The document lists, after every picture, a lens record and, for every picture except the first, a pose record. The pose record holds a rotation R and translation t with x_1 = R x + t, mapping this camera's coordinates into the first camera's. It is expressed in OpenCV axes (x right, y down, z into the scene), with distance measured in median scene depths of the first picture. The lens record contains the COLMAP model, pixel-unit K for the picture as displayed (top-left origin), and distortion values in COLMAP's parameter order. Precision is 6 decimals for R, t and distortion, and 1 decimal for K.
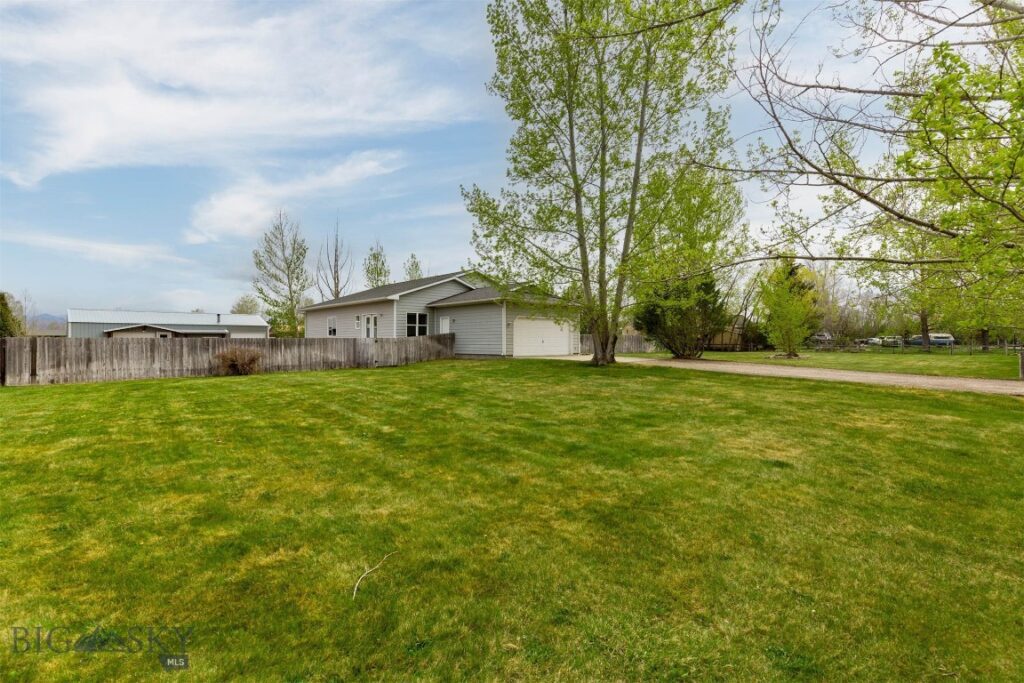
lens RADIAL K [[465.0, 0, 512.0], [0, 465.0, 341.5], [0, 0, 1]] dist [0.020935, -0.001080]
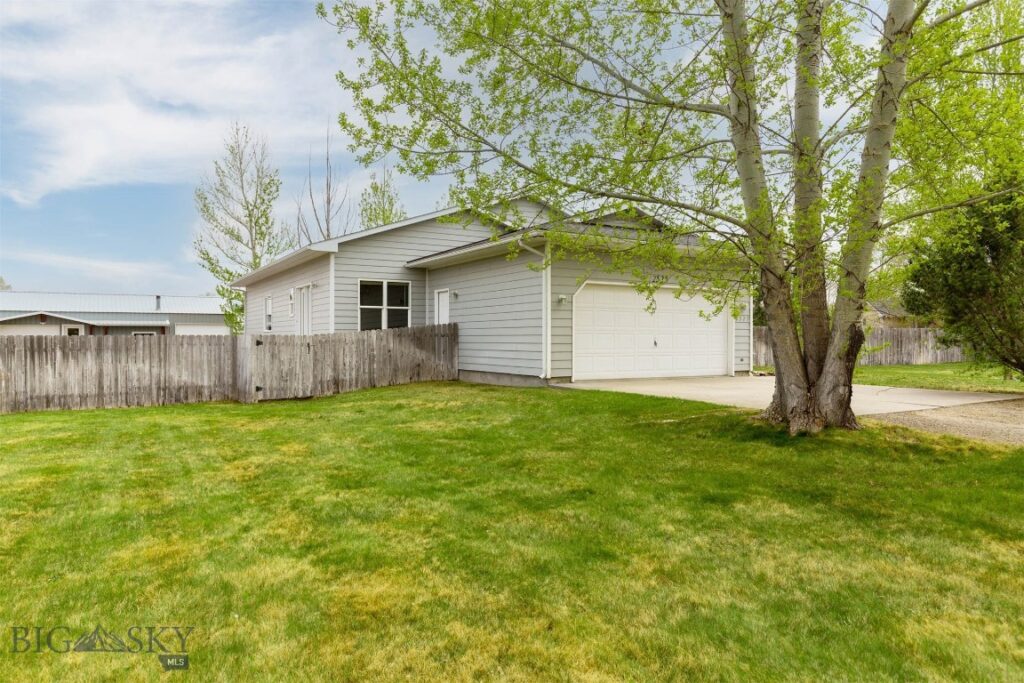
lens RADIAL K [[676.1, 0, 512.0], [0, 676.1, 341.5], [0, 0, 1]] dist [0.018387, 0.001046]
pose [[0.973398, 0.002503, -0.229106, 0.084790], [-0.001220, 0.999983, 0.005741, -0.005210], [0.229117, -0.005308, 0.973385, 0.410741]]
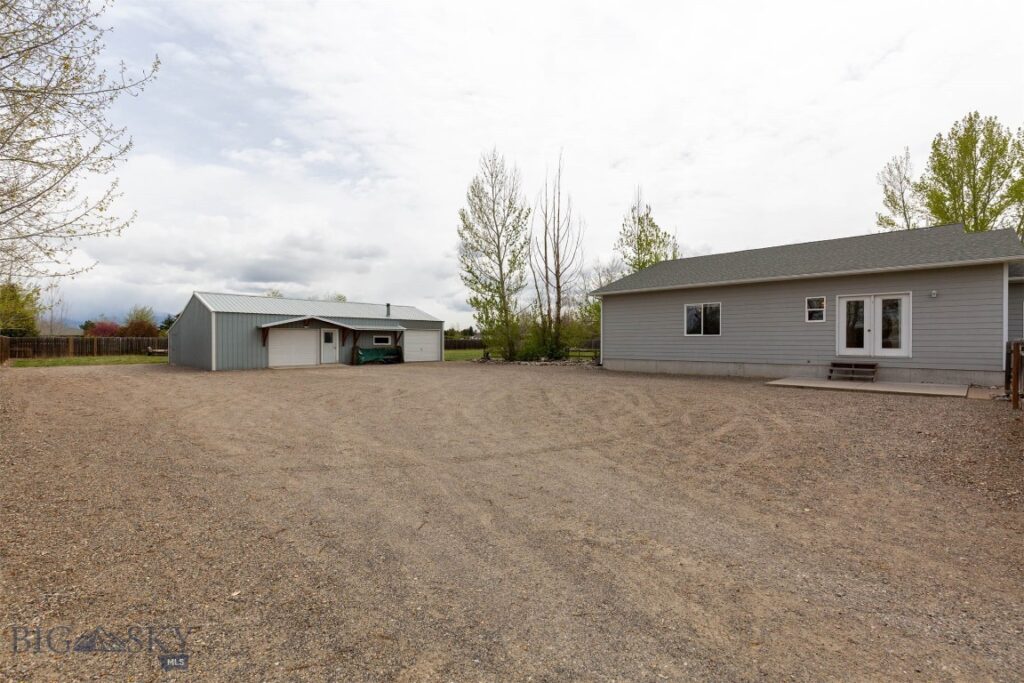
lens RADIAL K [[465.0, 0, 512.0], [0, 465.0, 341.5], [0, 0, 1]] dist [0.020935, -0.001080]
pose [[0.999612, 0.006839, 0.026991, -0.850366], [-0.006710, 0.999966, -0.004882, 0.000351], [-0.027024, 0.004699, 0.999624, 0.546628]]
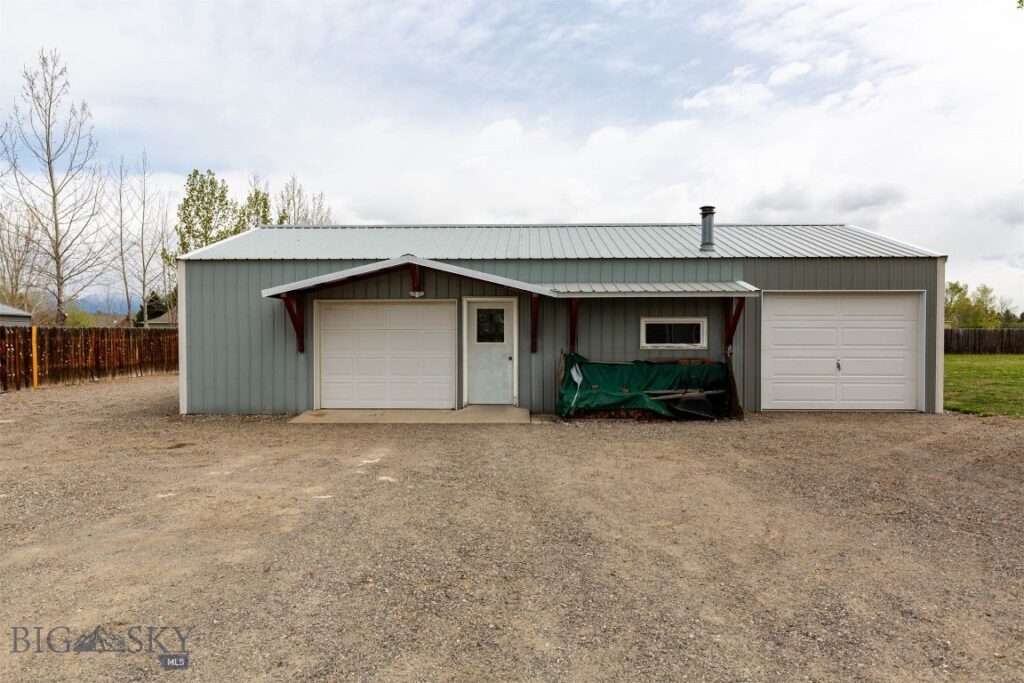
lens RADIAL K [[608.0, 0, 512.0], [0, 608.0, 341.5], [0, 0, 1]] dist [-0.053371, -0.001036]
pose [[0.670141, 0.007478, -0.742196, -0.903895], [-0.002340, 0.999966, 0.007963, -0.003312], [0.742230, -0.003600, 0.670135, 1.411205]]
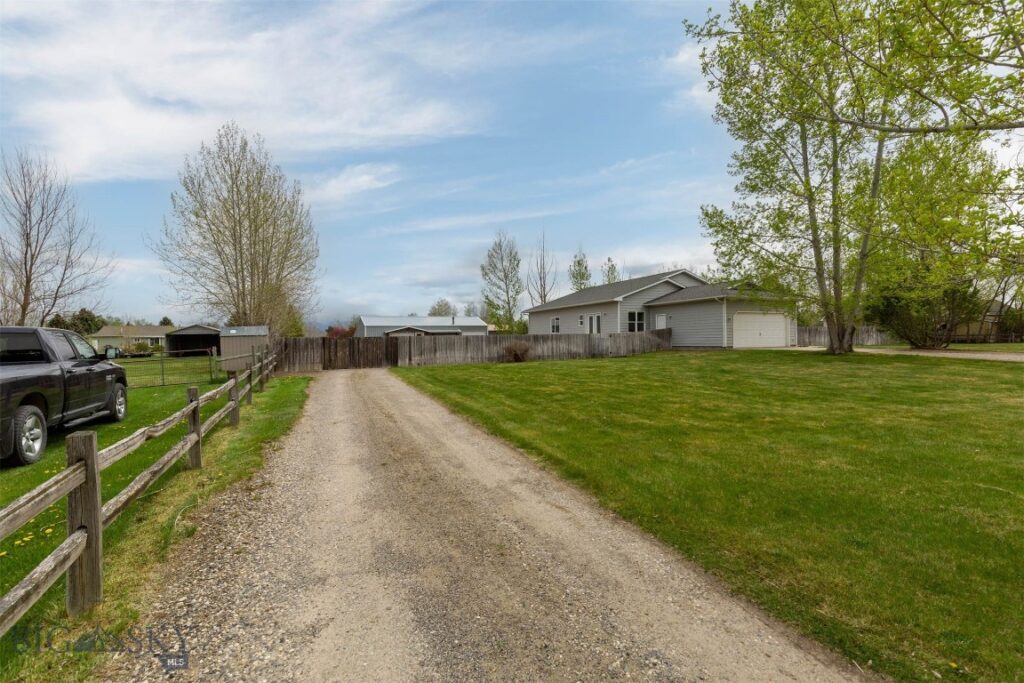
lens RADIAL K [[465.0, 0, 512.0], [0, 465.0, 341.5], [0, 0, 1]] dist [0.020935, -0.001080]
pose [[0.944336, -0.010269, -0.328821, -0.127712], [0.012787, 0.999903, 0.005496, 0.003757], [0.328733, -0.009395, 0.944376, -0.230027]]
